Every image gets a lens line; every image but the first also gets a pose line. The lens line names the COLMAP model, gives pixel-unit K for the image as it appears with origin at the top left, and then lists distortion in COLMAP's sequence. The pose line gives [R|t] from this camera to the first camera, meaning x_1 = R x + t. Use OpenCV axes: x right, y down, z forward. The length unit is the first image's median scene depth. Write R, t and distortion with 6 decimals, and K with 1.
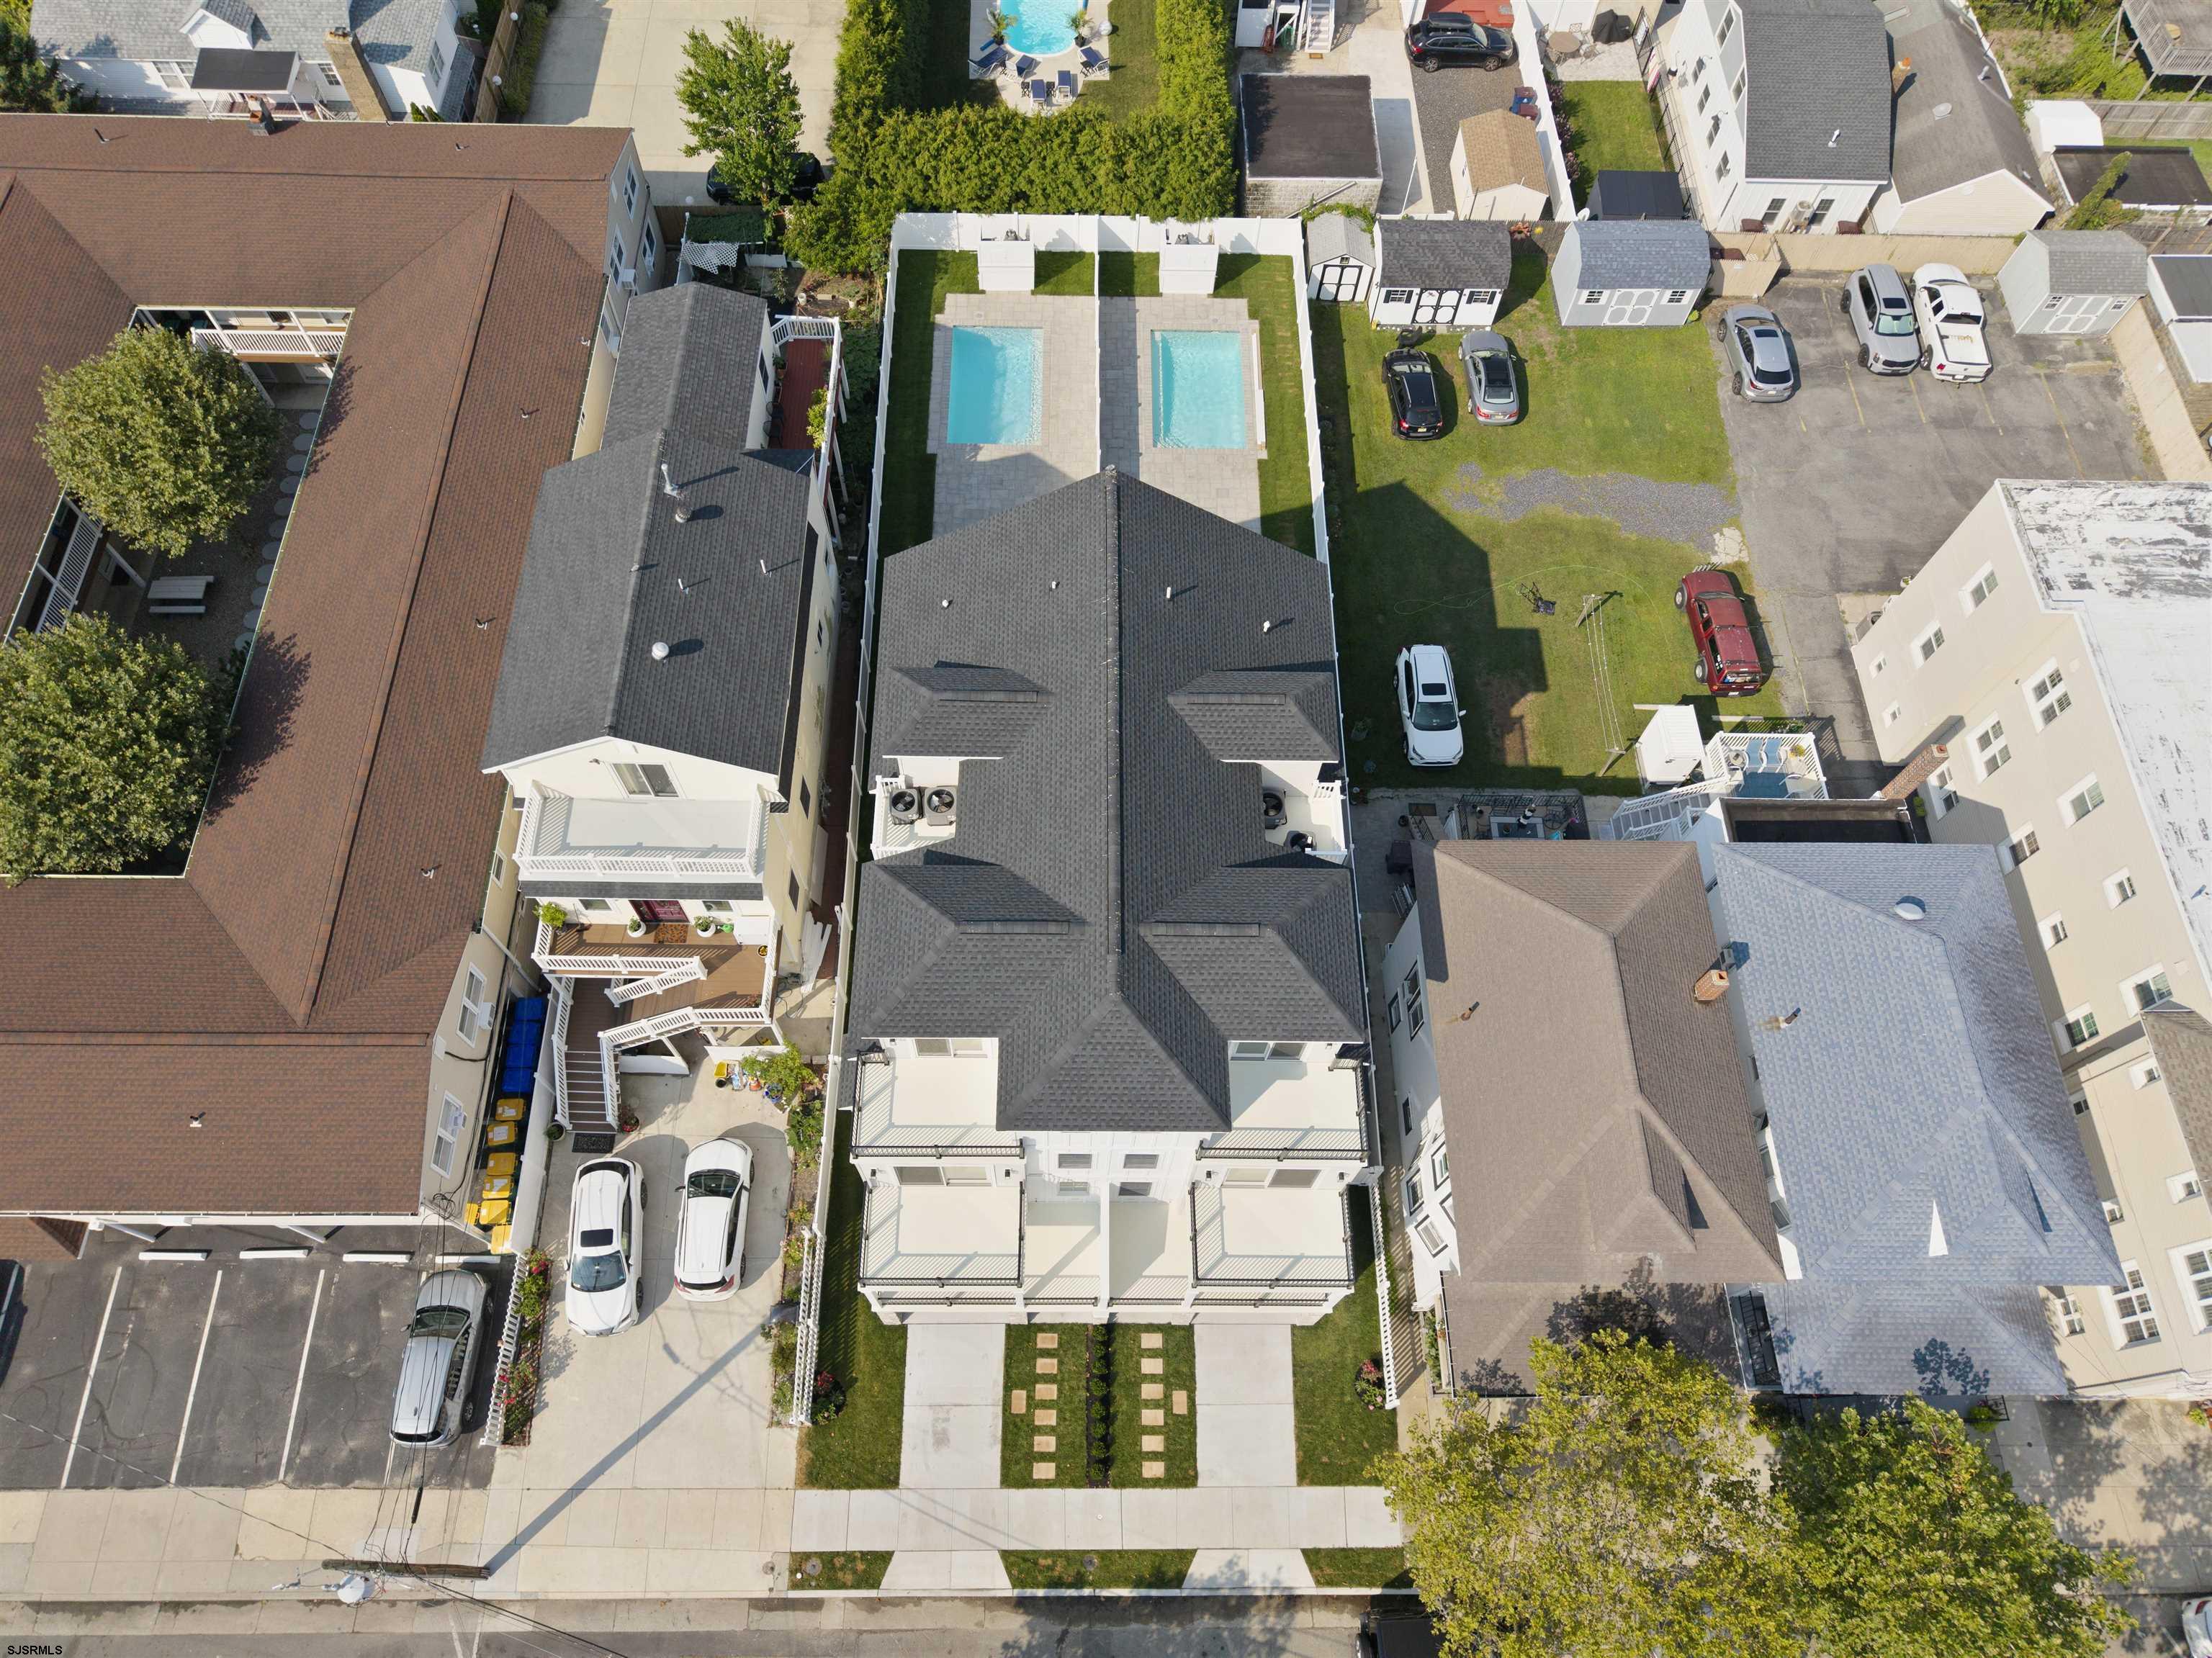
lens RADIAL K [[1473.9, 0, 1097.9], [0, 1473.9, 830.3], [0, 0, 1]] dist [0.019330, -0.070188]
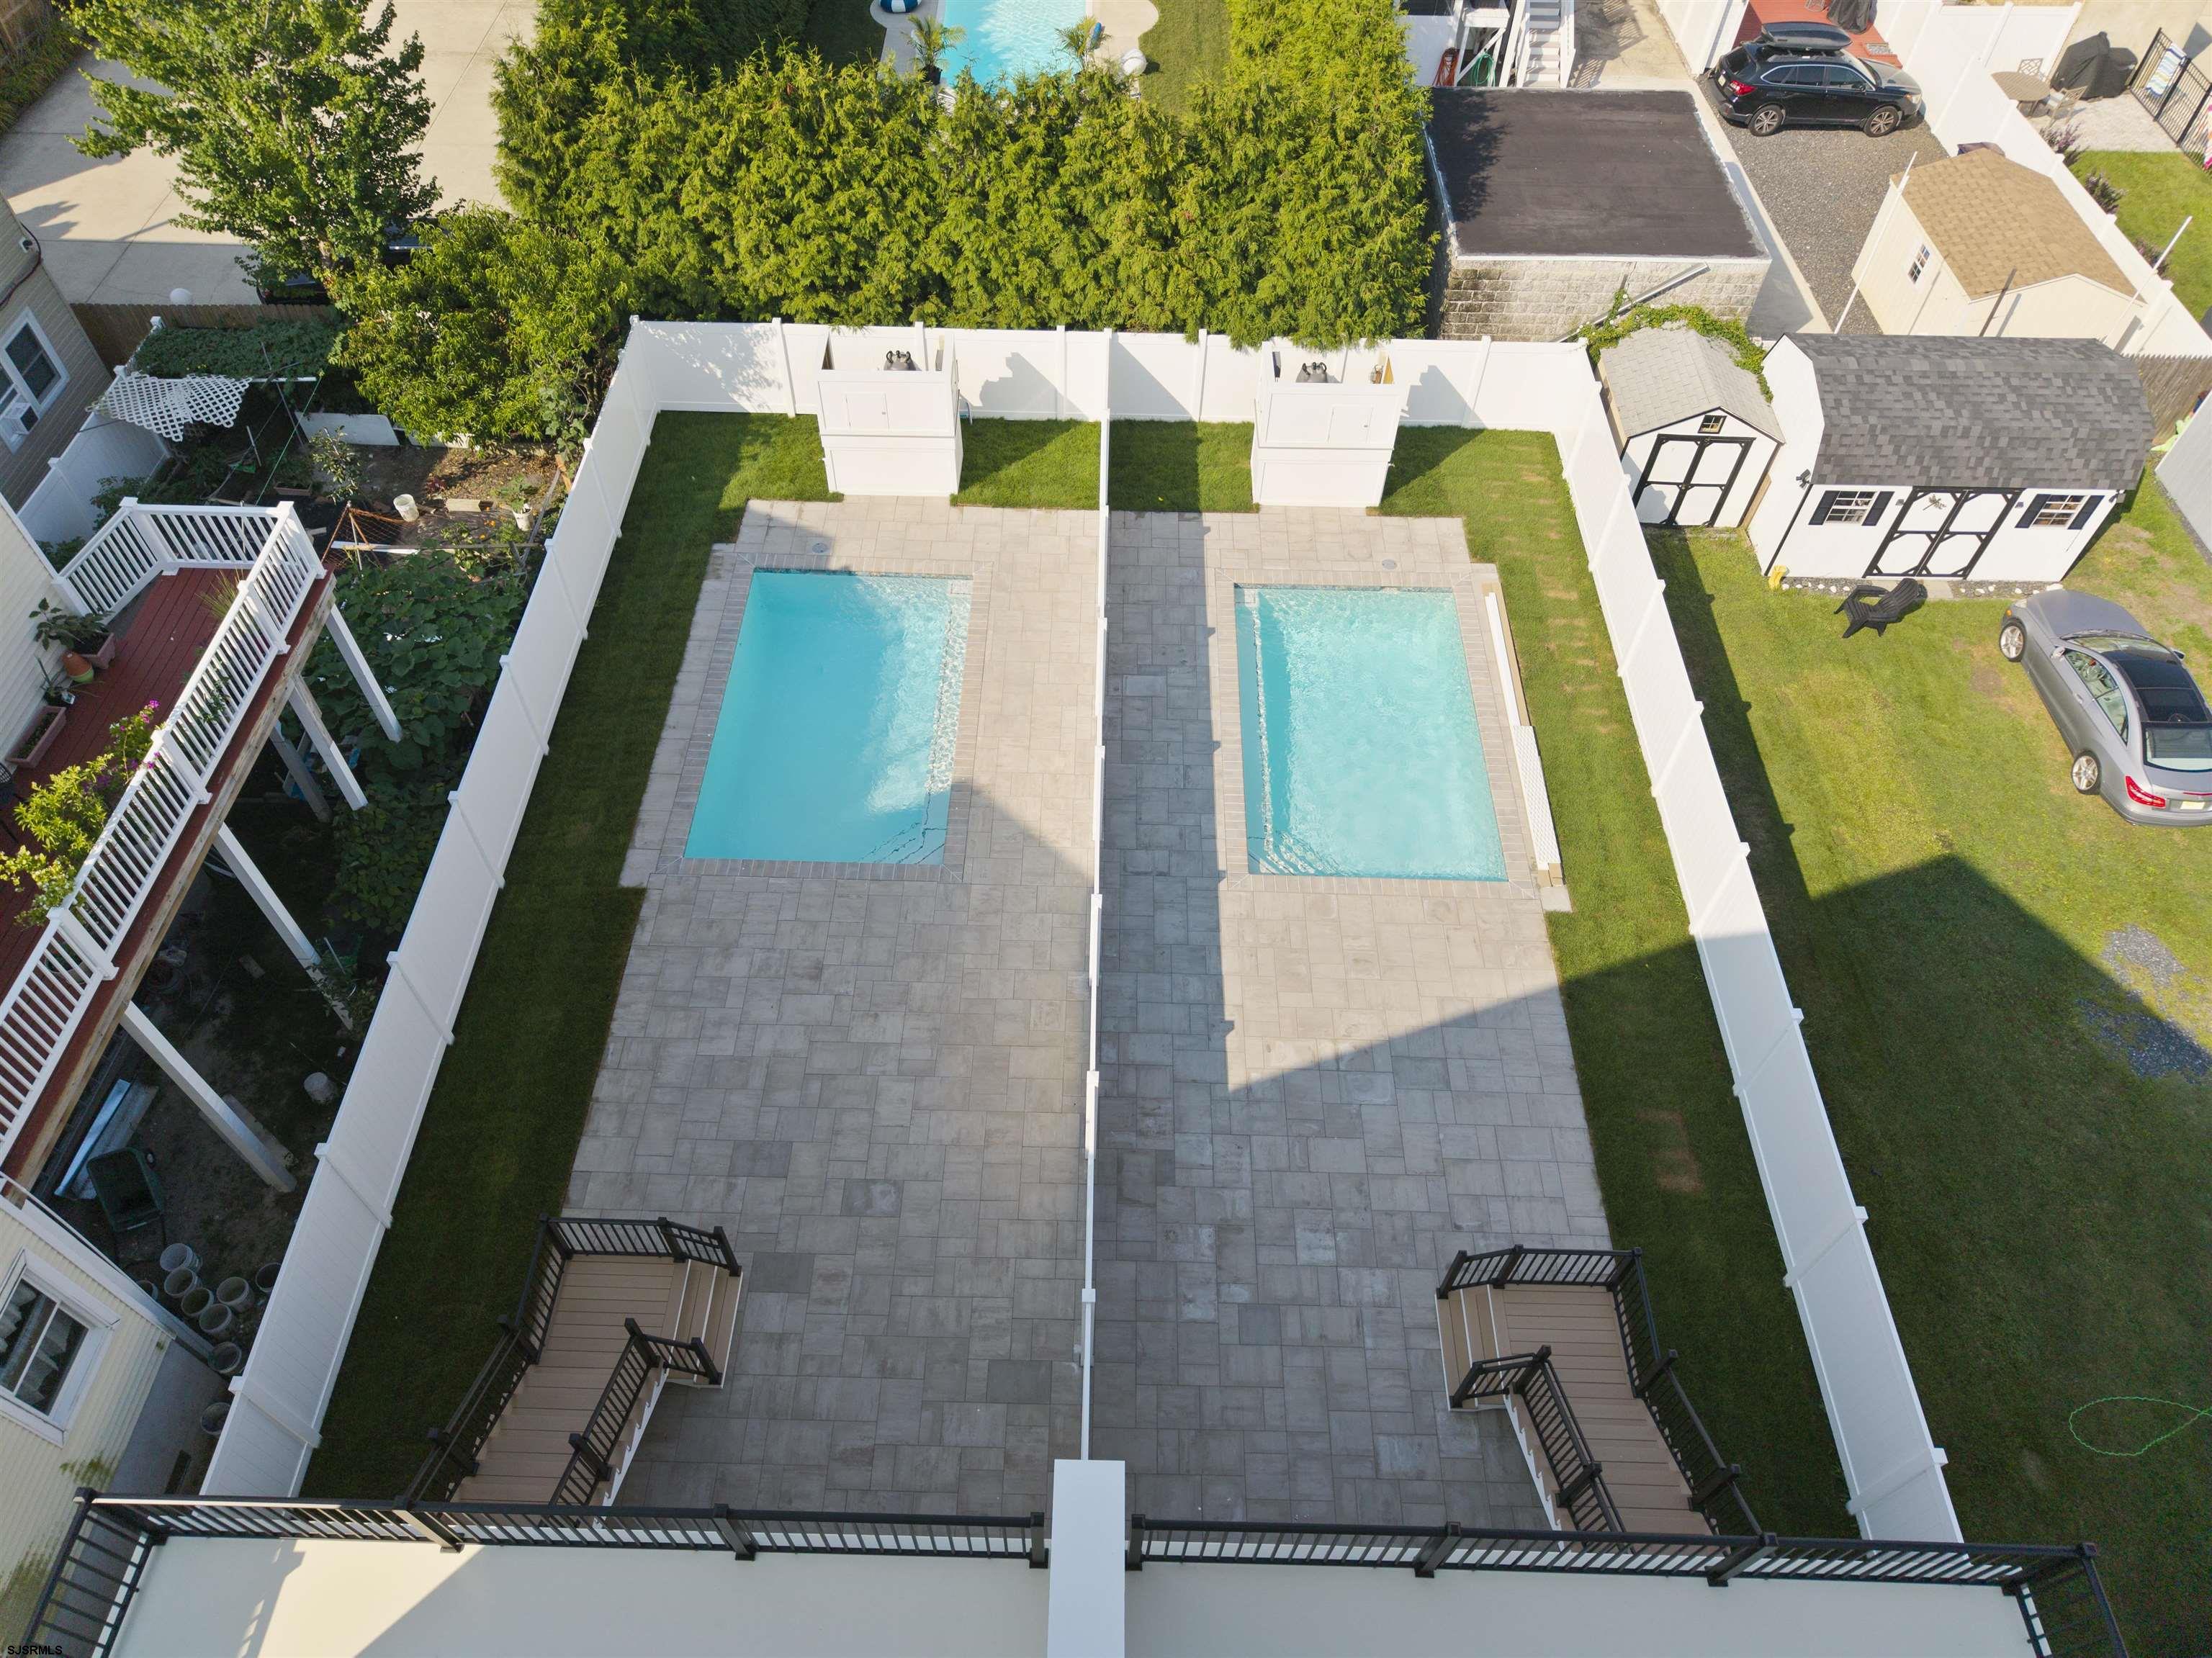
lens RADIAL K [[1473.9, 0, 1097.9], [0, 1473.9, 830.3], [0, 0, 1]] dist [0.019330, -0.070188]
pose [[0.999703, 0.012064, -0.021195, 0.007509], [-0.016352, 0.976358, -0.215542, -0.184176], [0.018094, 0.215825, 0.976264, 0.617876]]
